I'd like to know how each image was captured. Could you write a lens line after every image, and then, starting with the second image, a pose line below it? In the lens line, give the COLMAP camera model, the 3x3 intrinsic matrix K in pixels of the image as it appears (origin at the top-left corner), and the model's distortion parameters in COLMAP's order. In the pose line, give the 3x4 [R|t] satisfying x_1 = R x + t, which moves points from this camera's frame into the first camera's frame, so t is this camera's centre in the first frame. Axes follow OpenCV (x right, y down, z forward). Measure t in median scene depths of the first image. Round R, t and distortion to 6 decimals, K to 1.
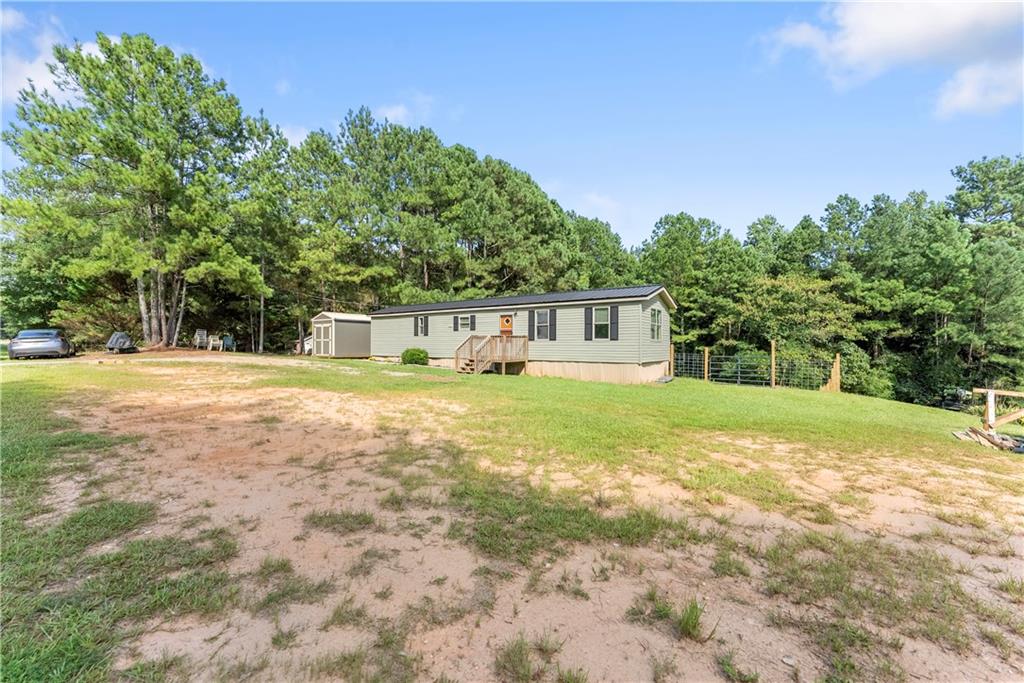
lens RADIAL K [[413.8, 0, 510.8], [0, 413.8, 335.9], [0, 0, 1]] dist [-0.000856, -0.000019]
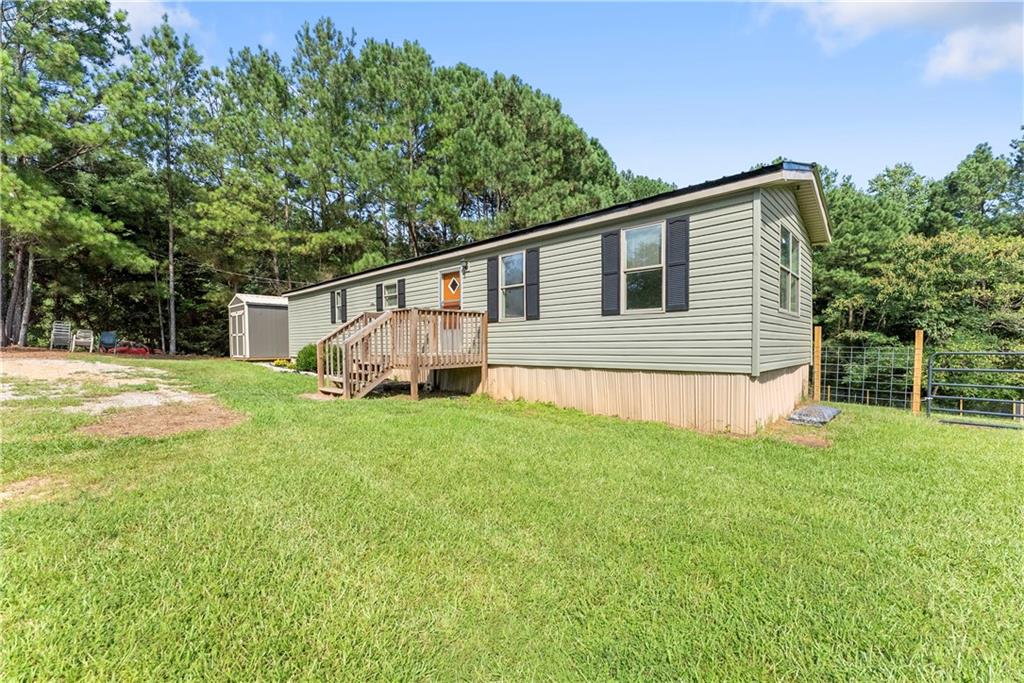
lens RADIAL K [[422.1, 0, 522.1], [0, 422.1, 357.3], [0, 0, 1]] dist [0.010047, 0.000342]
pose [[0.992849, -0.007933, -0.119116, 0.074099], [0.013983, 0.998649, 0.050040, 0.014547], [0.118558, -0.051347, 0.991619, 0.285831]]
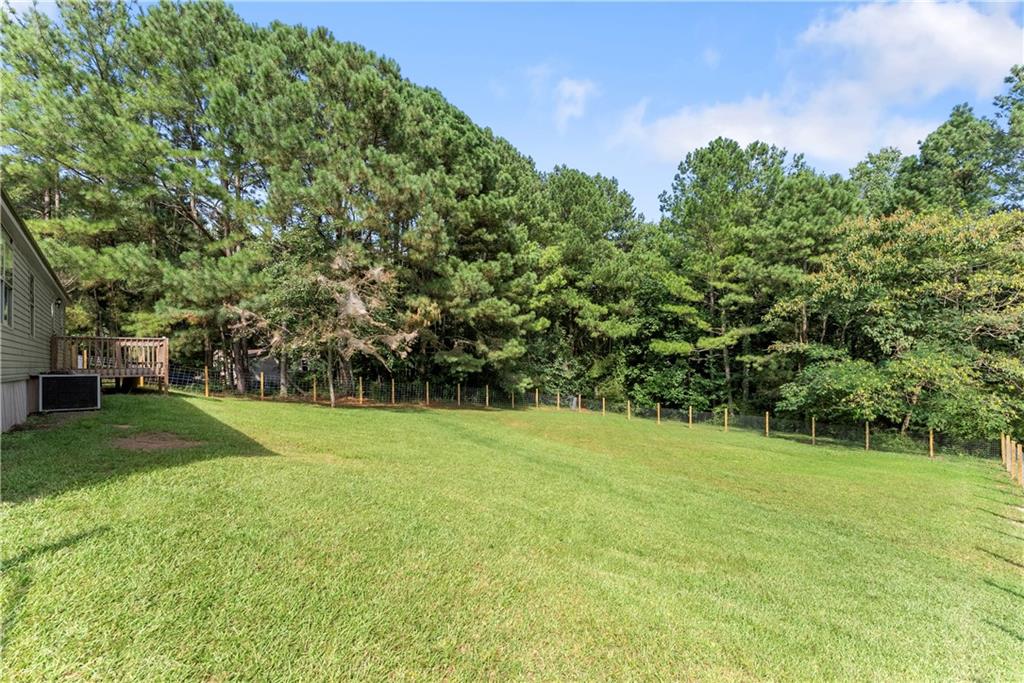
lens RADIAL K [[417.8, 0, 510.4], [0, 417.8, 361.4], [0, 0, 1]] dist [-0.001425, -0.000259]
pose [[0.982195, -0.016479, -0.187138, 0.340488], [0.021087, 0.999521, 0.022658, 0.019739], [0.186675, -0.026201, 0.982072, 0.503961]]
